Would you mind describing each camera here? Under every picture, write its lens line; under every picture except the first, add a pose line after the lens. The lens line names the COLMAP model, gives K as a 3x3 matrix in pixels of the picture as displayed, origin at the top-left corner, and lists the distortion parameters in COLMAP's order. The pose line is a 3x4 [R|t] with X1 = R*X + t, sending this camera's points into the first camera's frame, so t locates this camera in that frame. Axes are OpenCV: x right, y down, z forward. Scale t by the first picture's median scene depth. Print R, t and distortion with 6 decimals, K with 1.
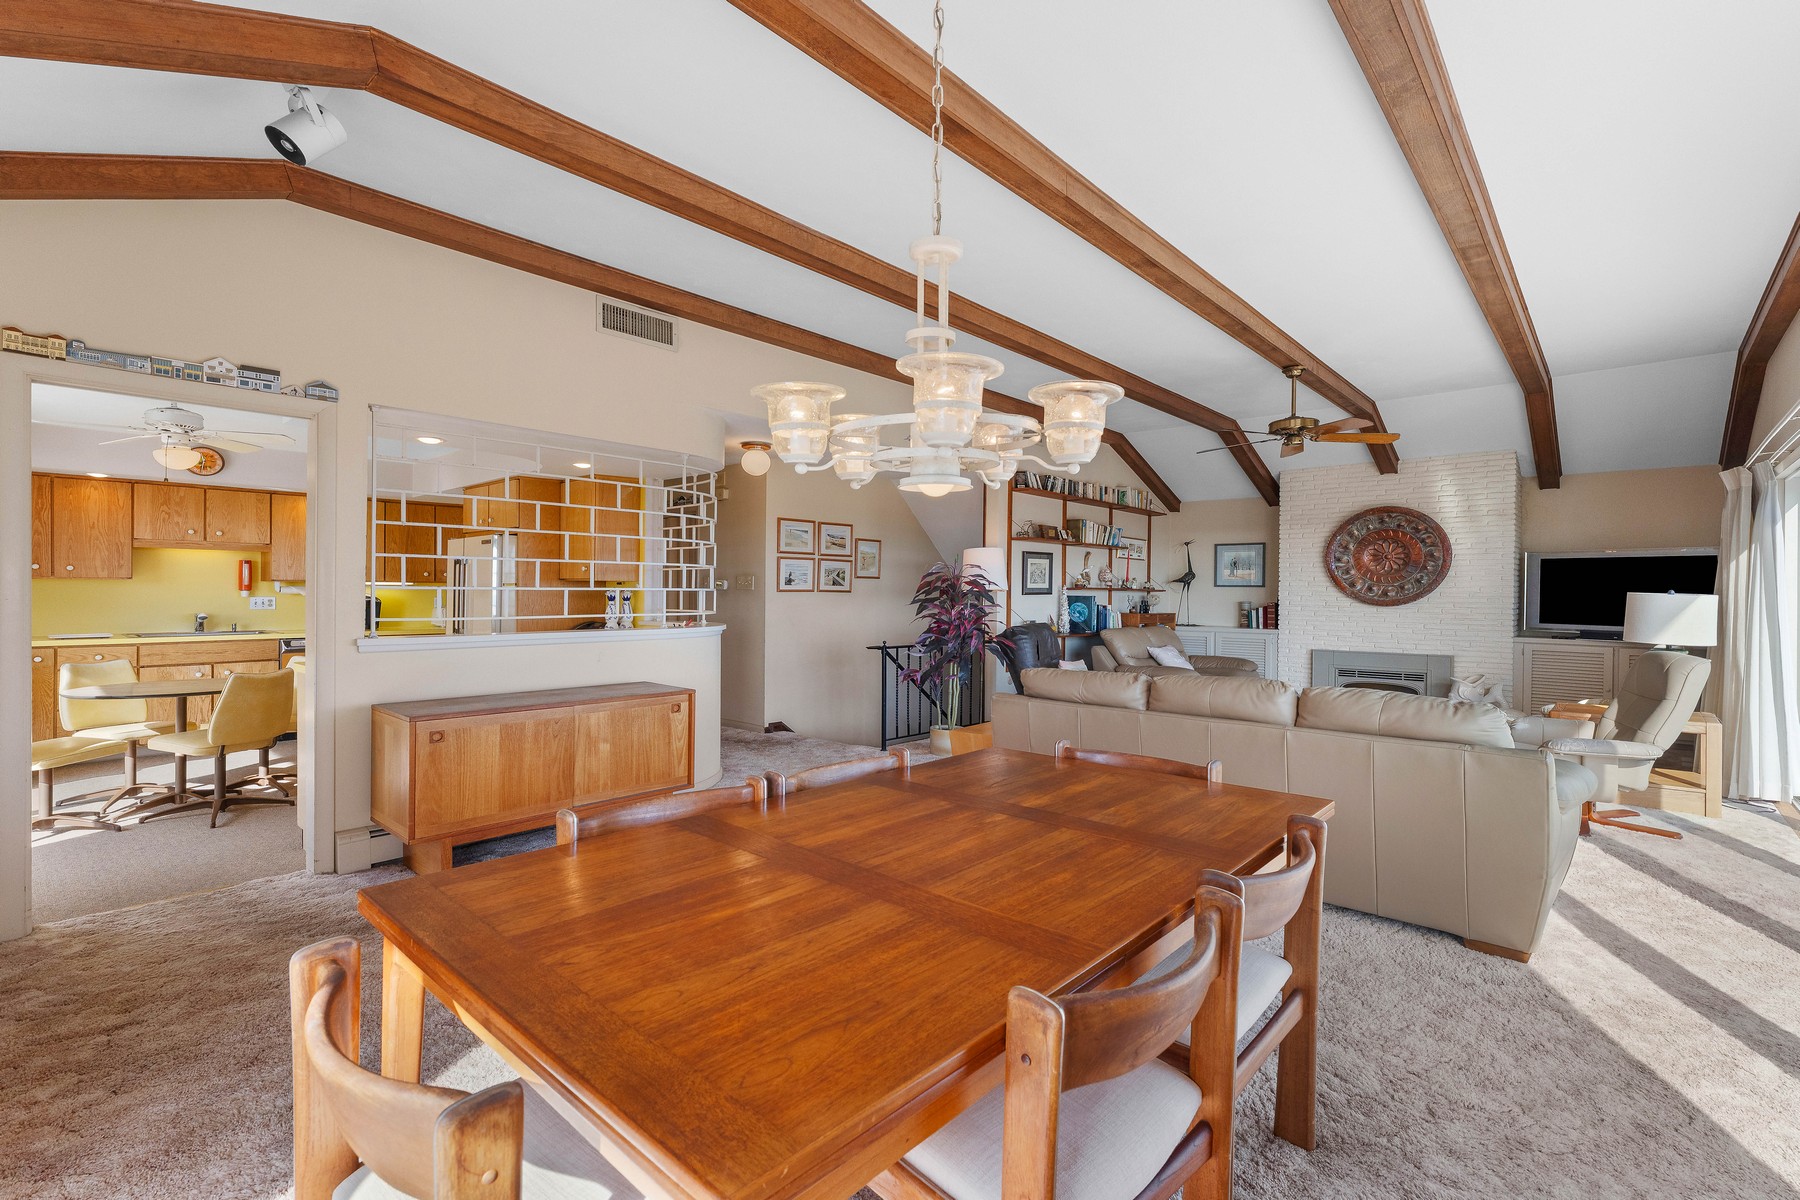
lens RADIAL K [[800.7, 0, 877.6], [0, 800.7, 599.1], [0, 0, 1]] dist [0.001077, 0.000094]
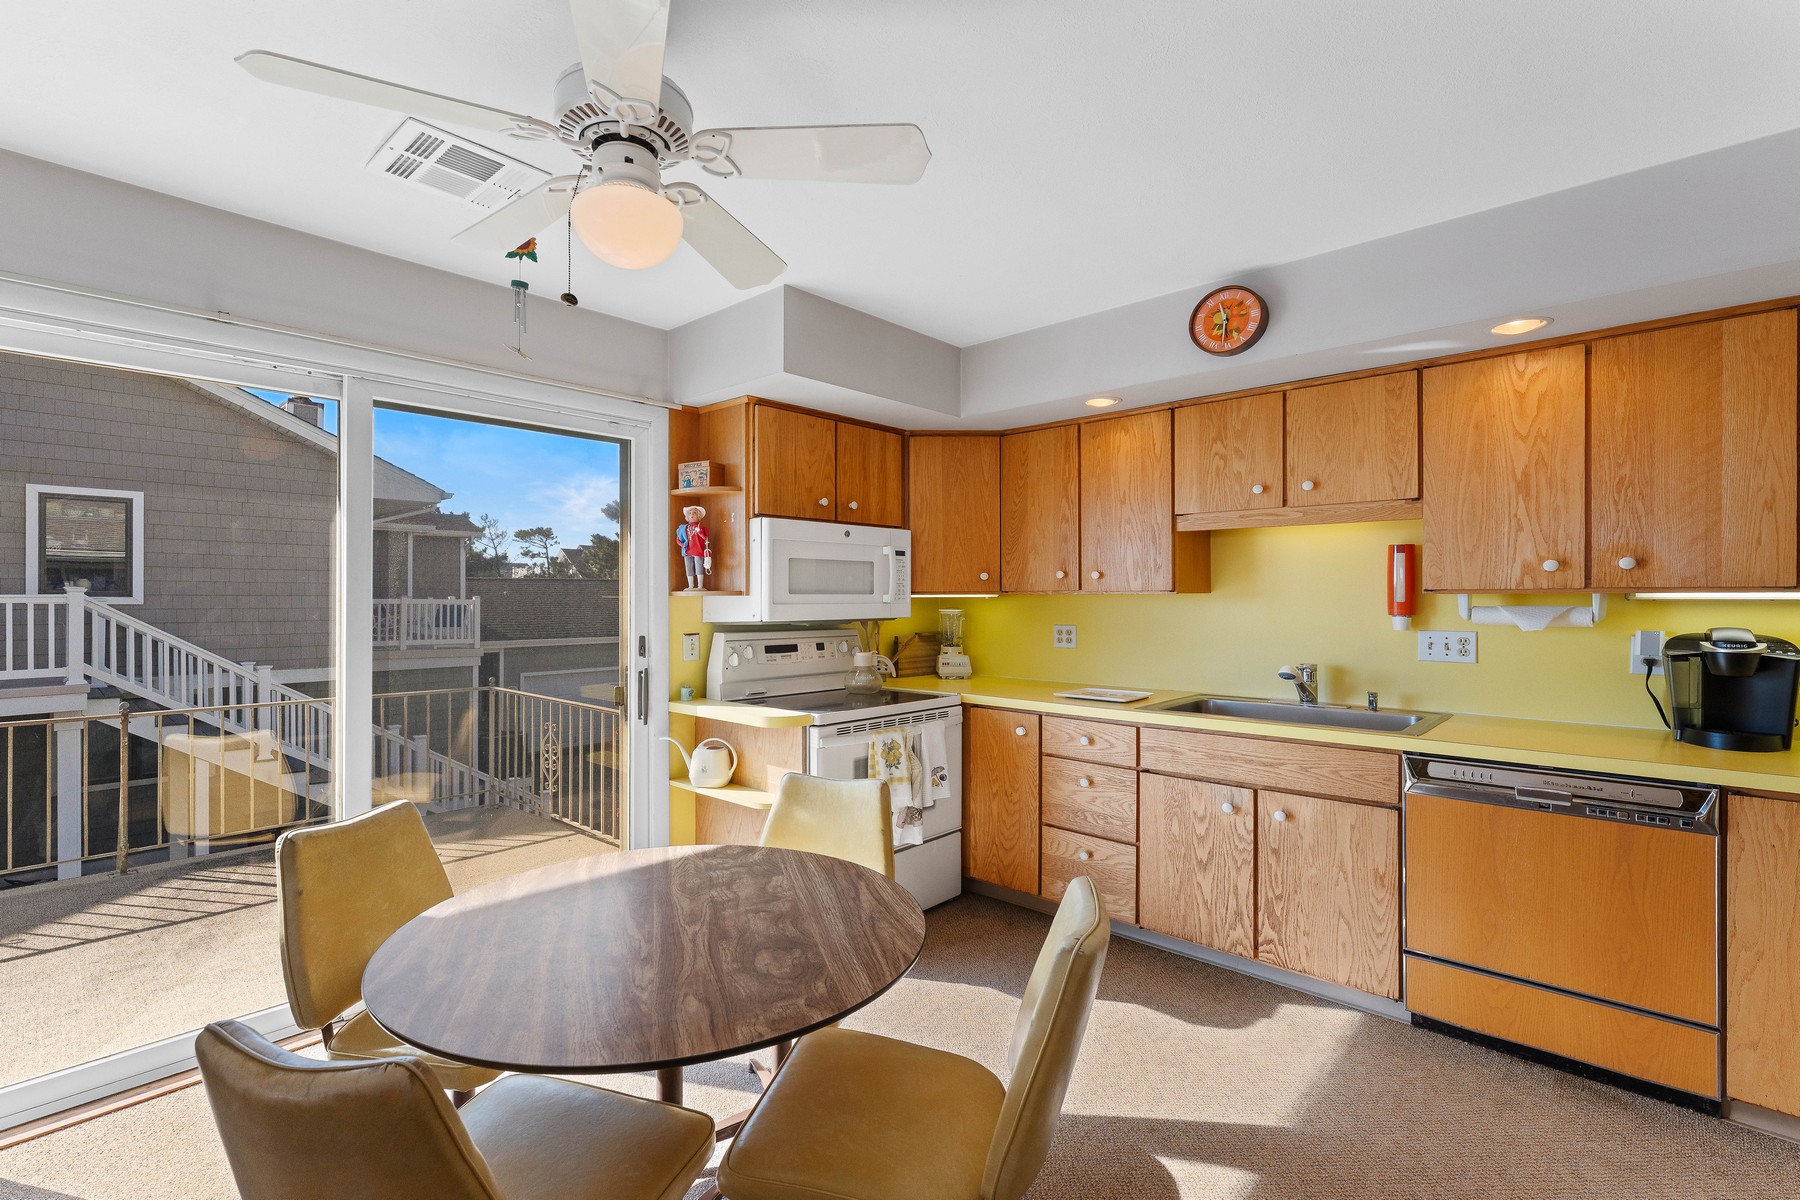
lens RADIAL K [[827.4, 0, 895.7], [0, 827.4, 594.2], [0, 0, 1]] dist [-0.000765, -0.000248]
pose [[0.001107, -0.010705, -0.999942, -0.589920], [-0.006755, 0.999920, -0.010712, -0.026326], [0.999977, 0.006767, 0.001035, 1.233998]]
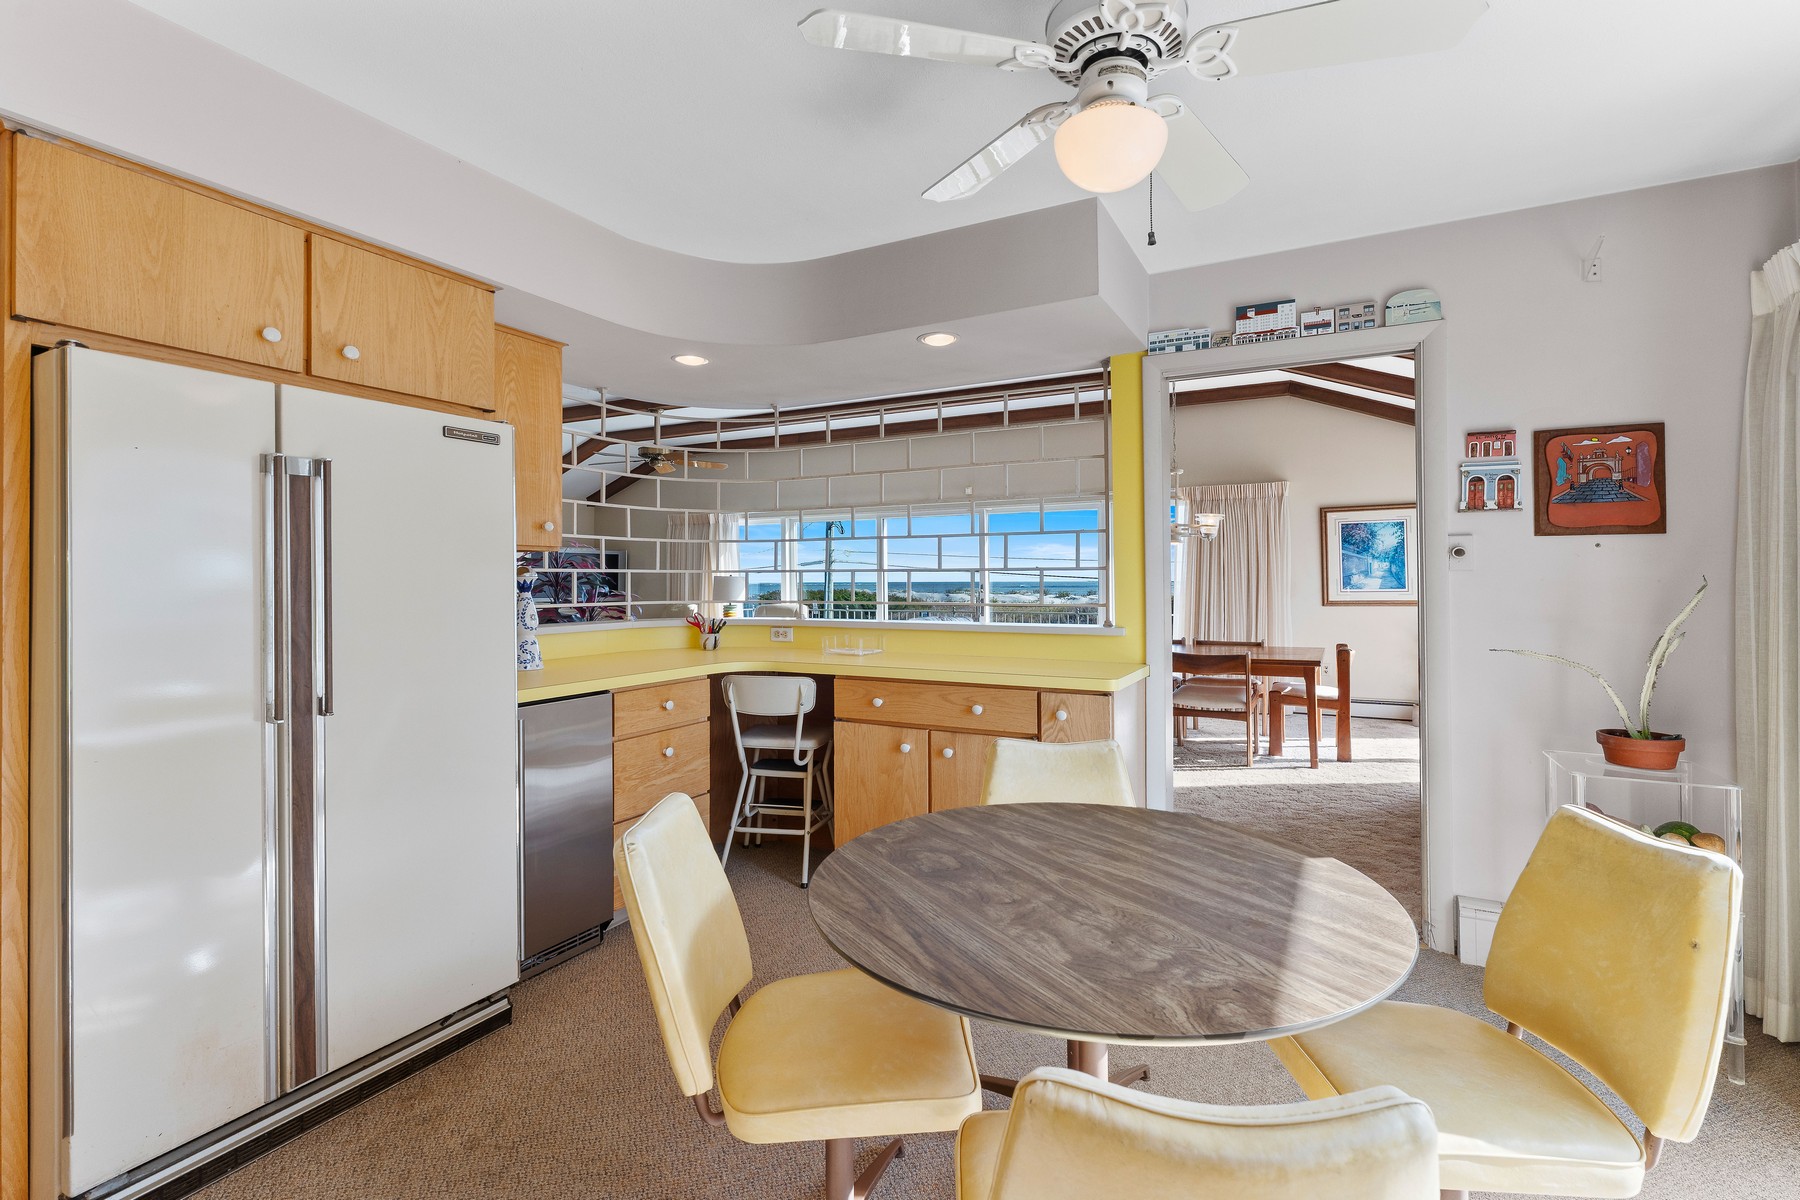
lens RADIAL K [[837.1, 0, 906.3], [0, 837.1, 567.5], [0, 0, 1]] dist [-0.001446, -0.000014]
pose [[-0.253404, 0.008898, 0.967320, -1.329019], [0.009023, 0.999936, -0.006834, -0.009059], [-0.967318, 0.006996, -0.253468, 1.297758]]
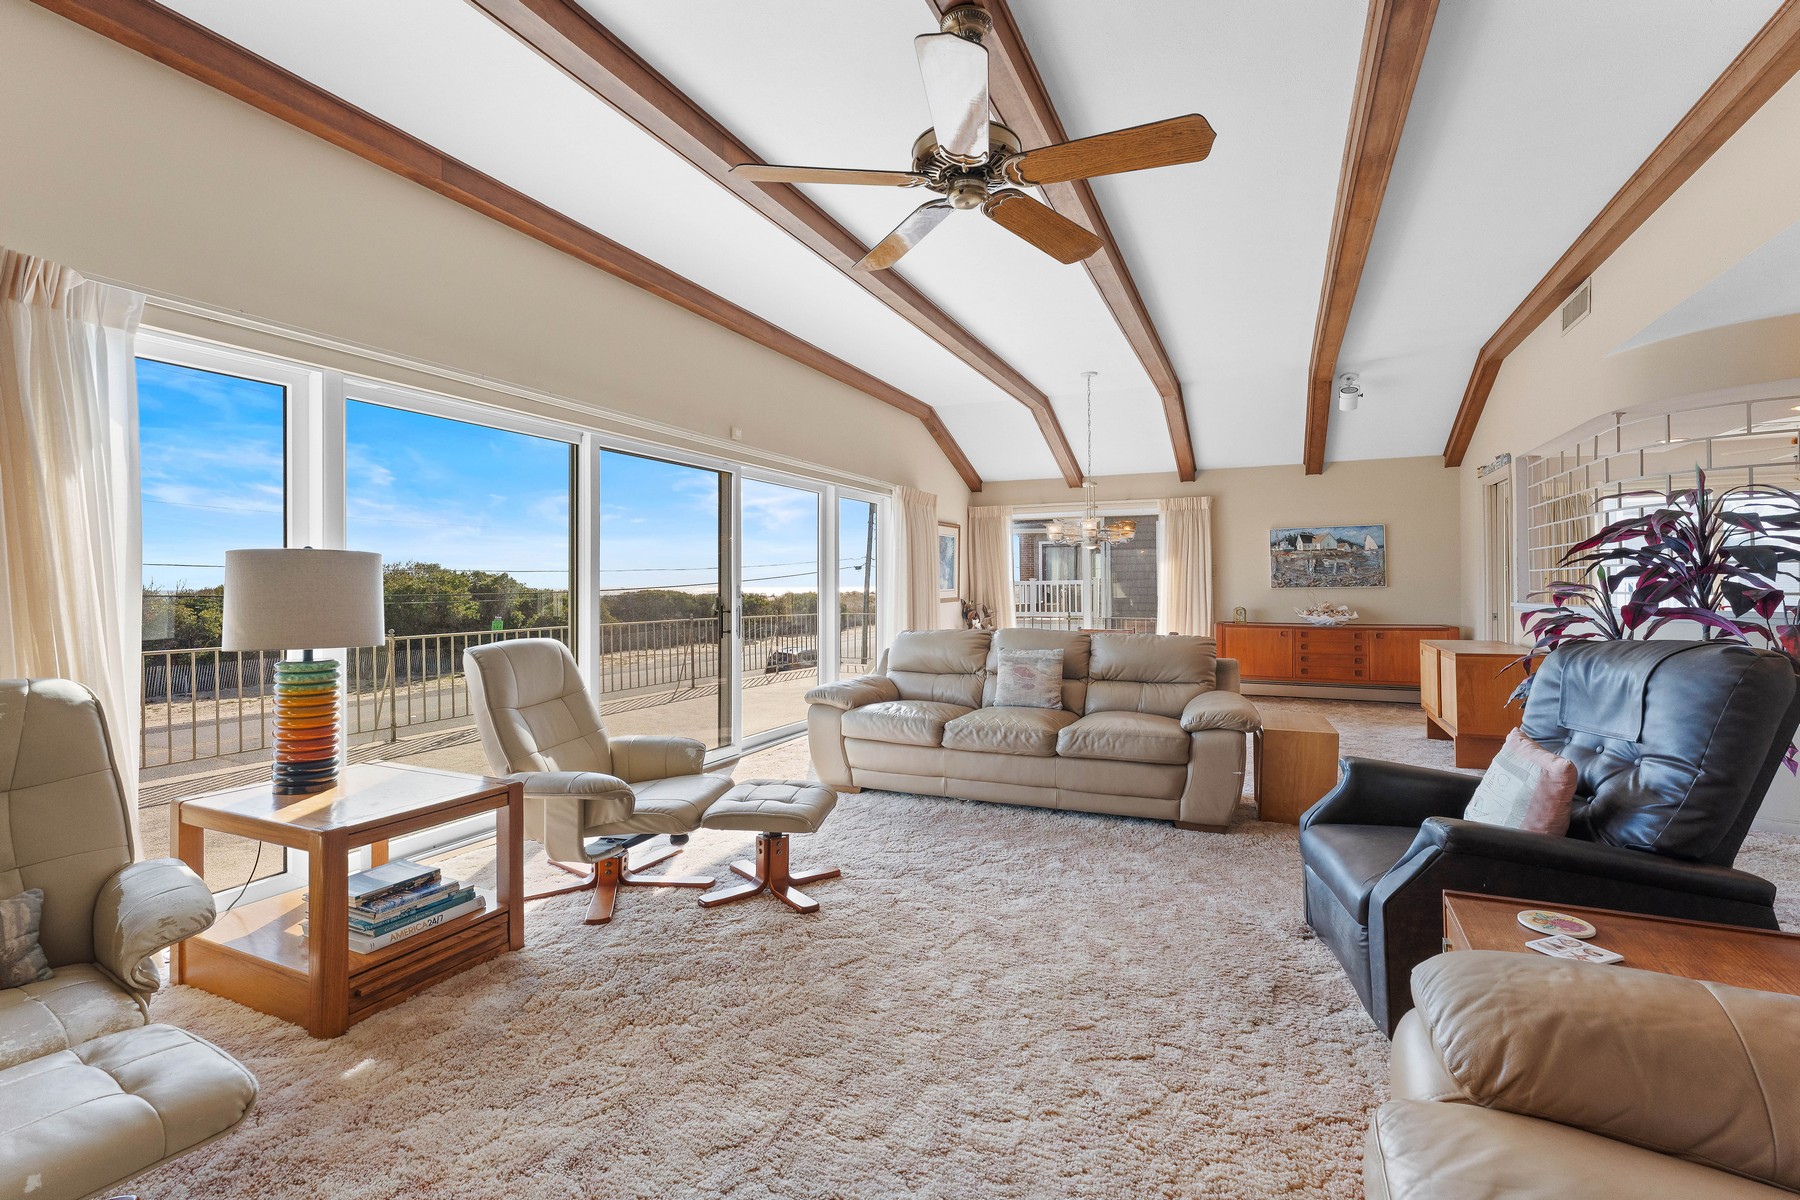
lens RADIAL K [[838.0, 0, 881.3], [0, 838.0, 602.9], [0, 0, 1]] dist [-0.000344, 0.000072]
pose [[-0.951924, 0.001939, -0.306329, 0.982062], [-0.005584, 0.999704, 0.023680, 0.016727], [0.306284, 0.024252, -0.951631, 1.963010]]
